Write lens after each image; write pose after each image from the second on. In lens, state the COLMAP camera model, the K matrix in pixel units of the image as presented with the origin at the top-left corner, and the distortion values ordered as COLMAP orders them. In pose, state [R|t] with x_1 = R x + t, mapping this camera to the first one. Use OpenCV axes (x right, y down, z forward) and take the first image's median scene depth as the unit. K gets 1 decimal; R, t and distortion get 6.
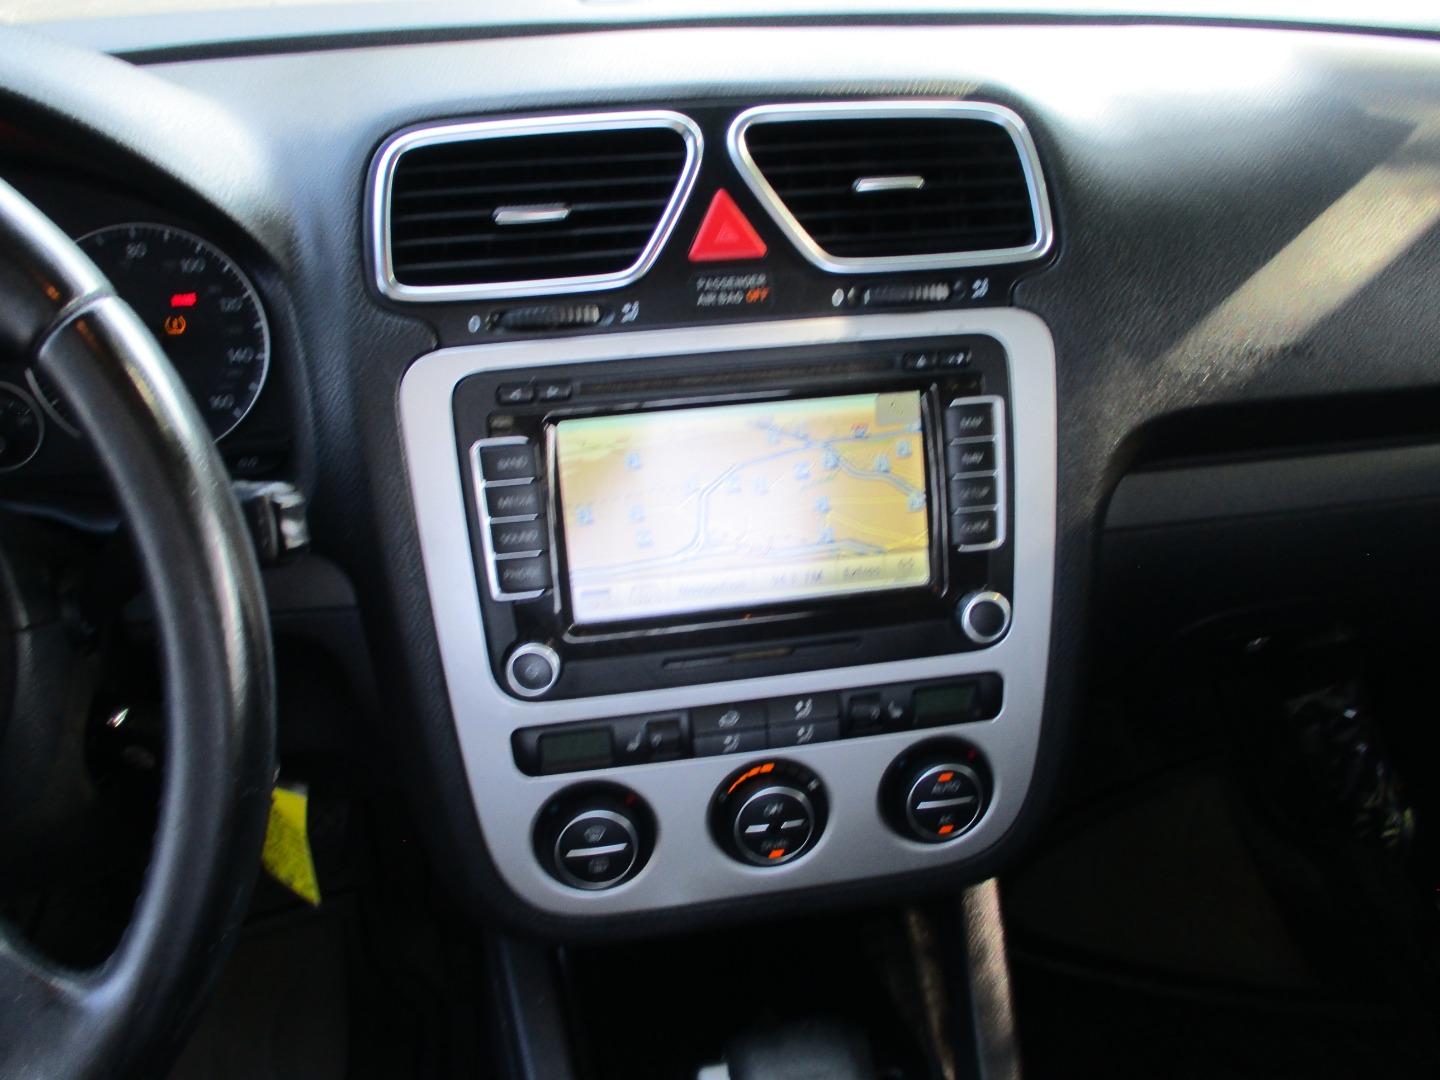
lens RADIAL K [[1243.2, 0, 720.0], [0, 1243.2, 540.0], [0, 0, 1]] dist [-0.027143, 0.010840]
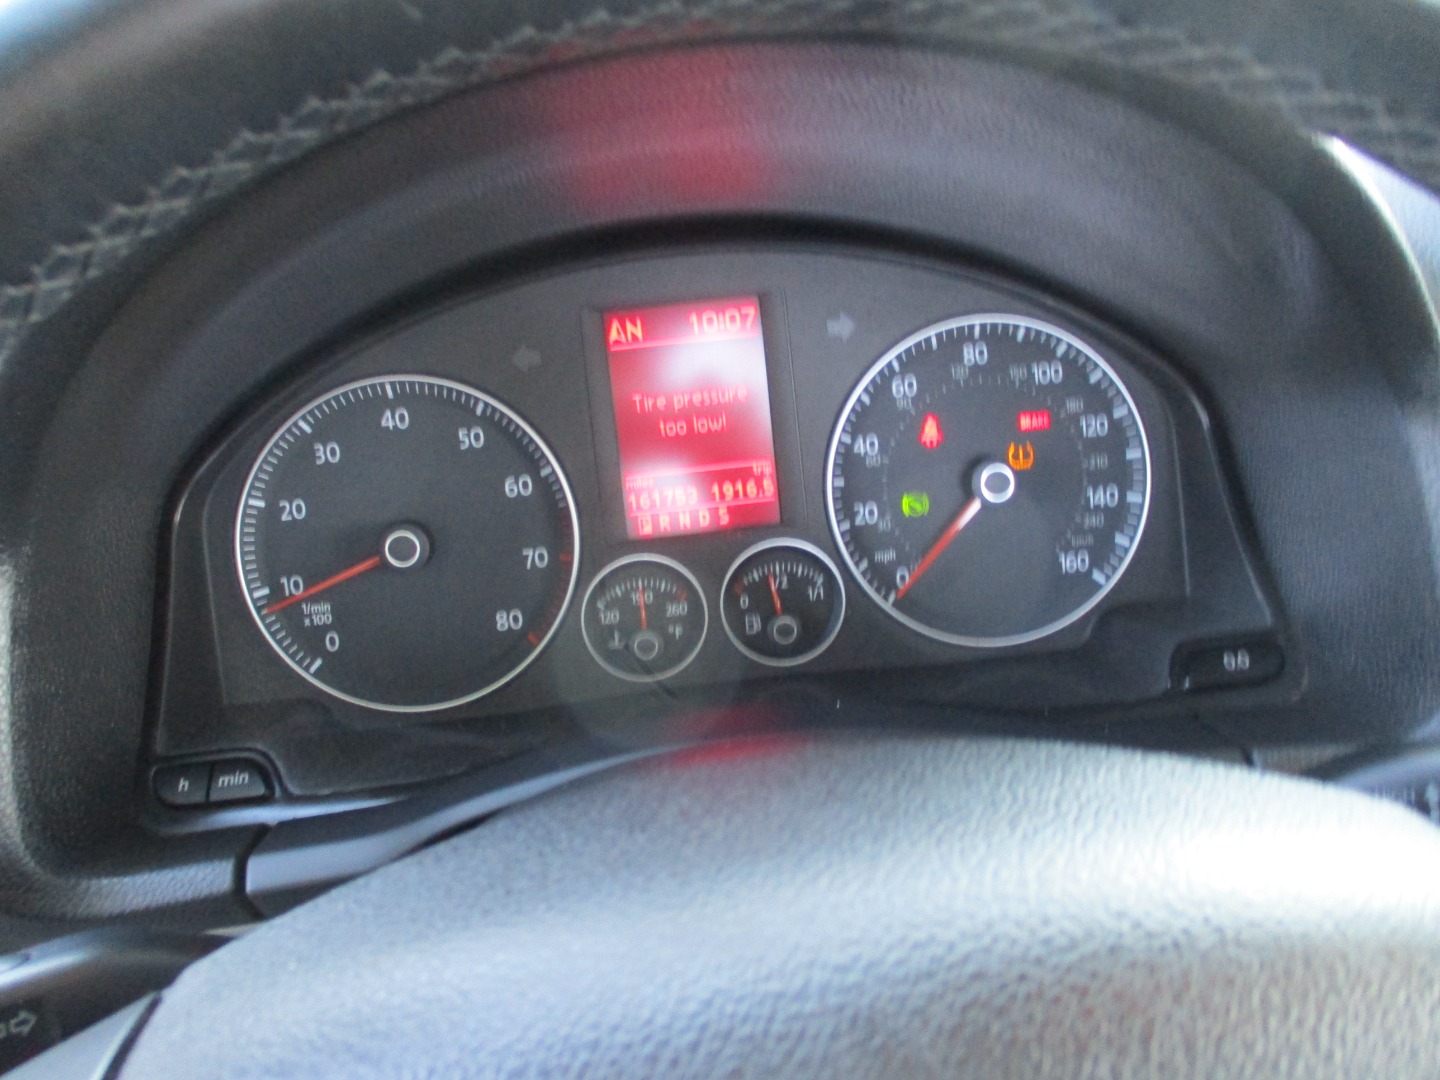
lens RADIAL K [[1243.2, 0, 720.0], [0, 1243.2, 540.0], [0, 0, 1]] dist [-0.027143, 0.010840]
pose [[0.999530, -0.029954, -0.006466, -0.698718], [0.028772, 0.989963, -0.138364, -0.036949], [0.010545, 0.138113, 0.990360, 0.340149]]
